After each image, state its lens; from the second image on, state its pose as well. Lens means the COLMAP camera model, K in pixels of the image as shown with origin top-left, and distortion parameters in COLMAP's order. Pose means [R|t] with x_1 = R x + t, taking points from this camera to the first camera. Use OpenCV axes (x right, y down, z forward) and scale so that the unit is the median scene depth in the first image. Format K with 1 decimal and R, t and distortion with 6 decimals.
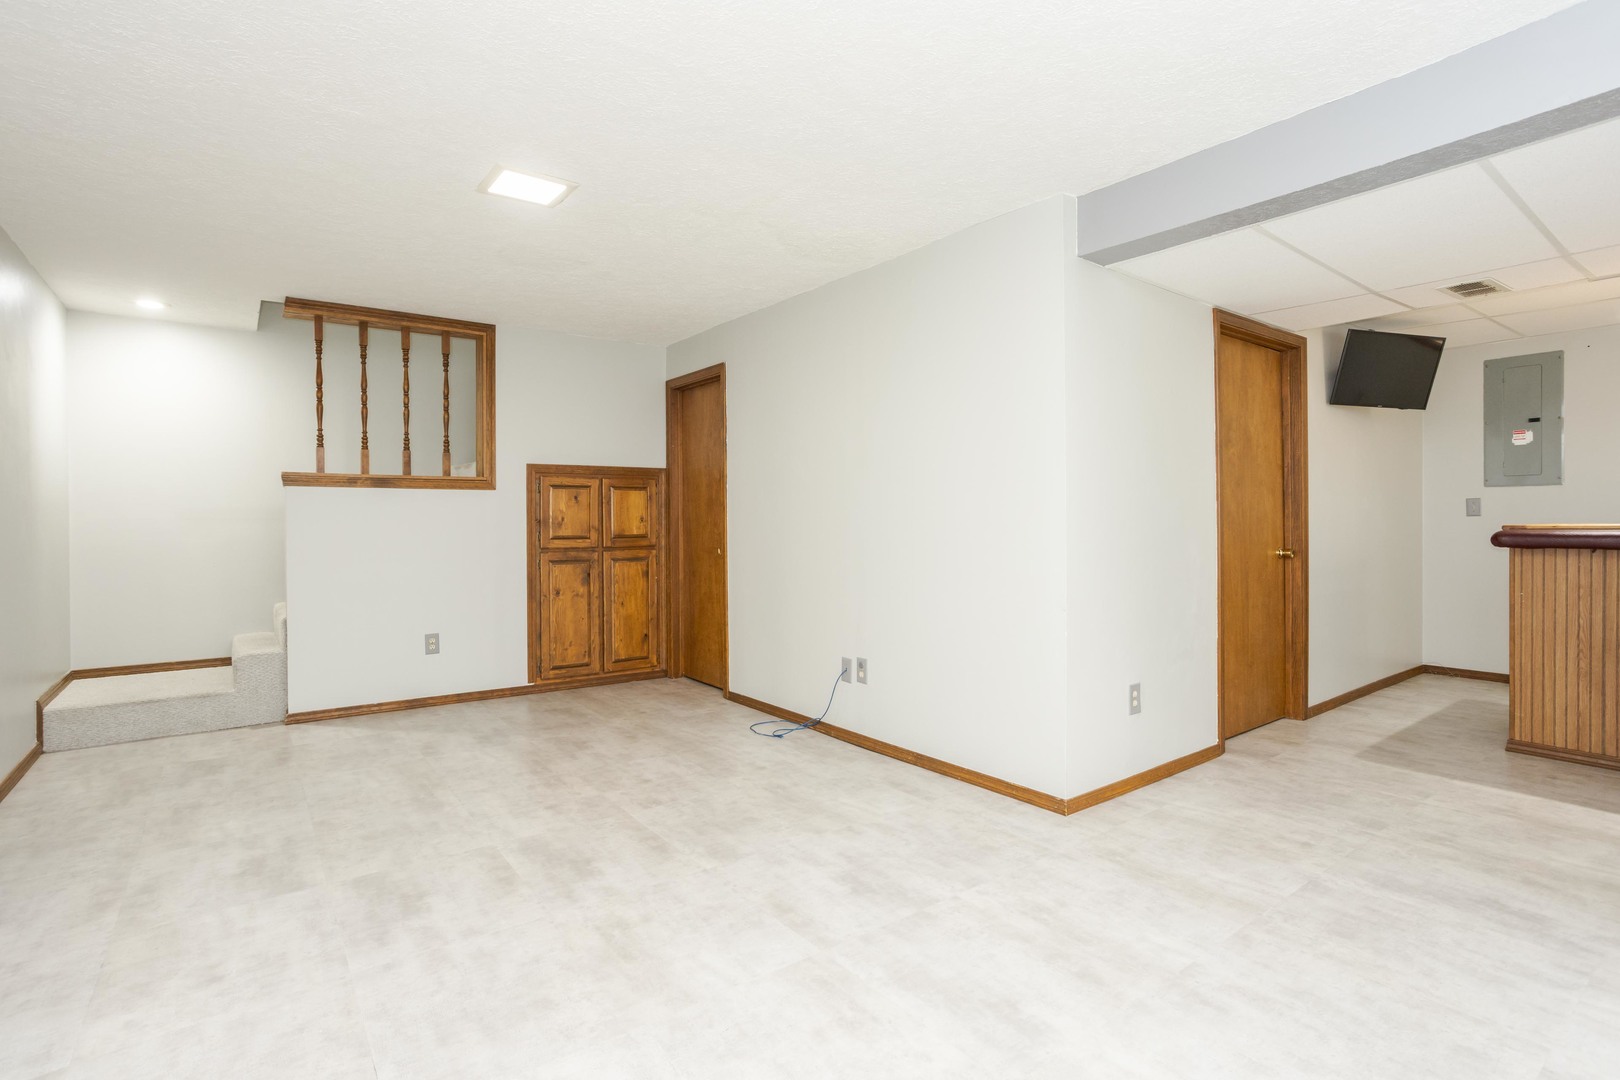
lens RADIAL K [[776.0, 0, 812.3], [0, 776.0, 524.5], [0, 0, 1]] dist [-0.057449, 0.033300]
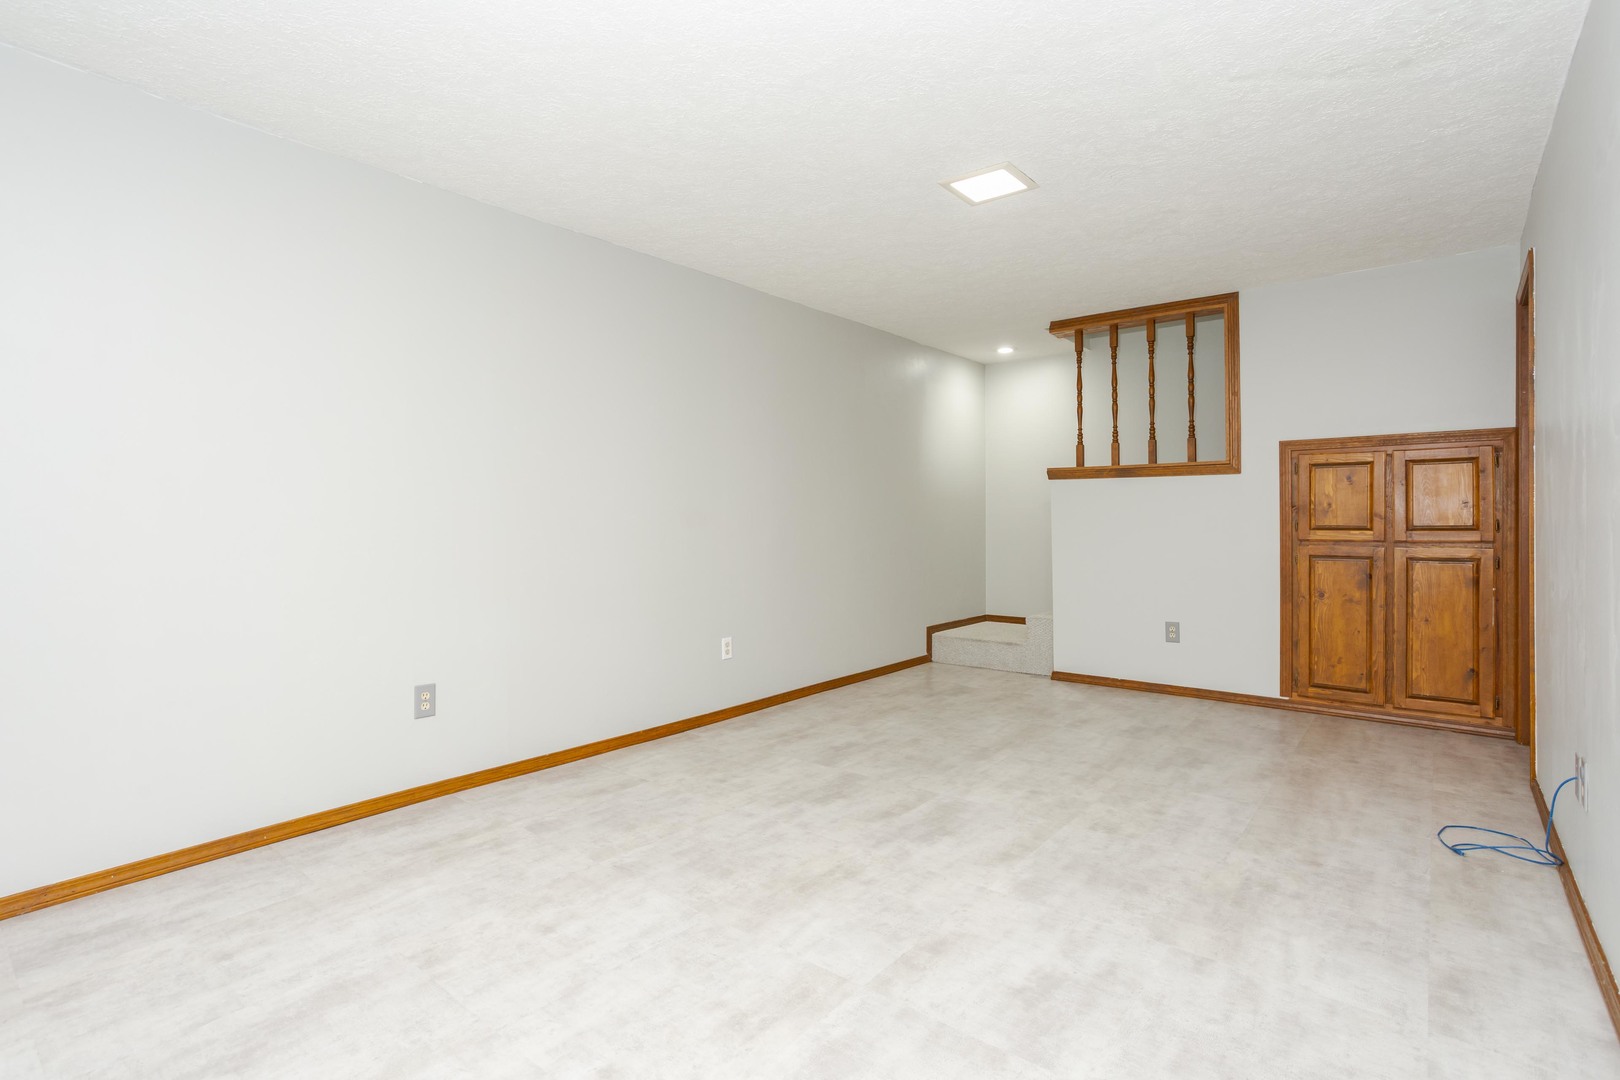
lens RADIAL K [[776.0, 0, 812.3], [0, 776.0, 524.5], [0, 0, 1]] dist [-0.057449, 0.033300]
pose [[0.248671, 0.009420, -0.968542, 0.363748], [-0.002590, 0.999956, 0.009060, 0.008858], [0.968584, 0.000256, 0.248685, 0.313387]]
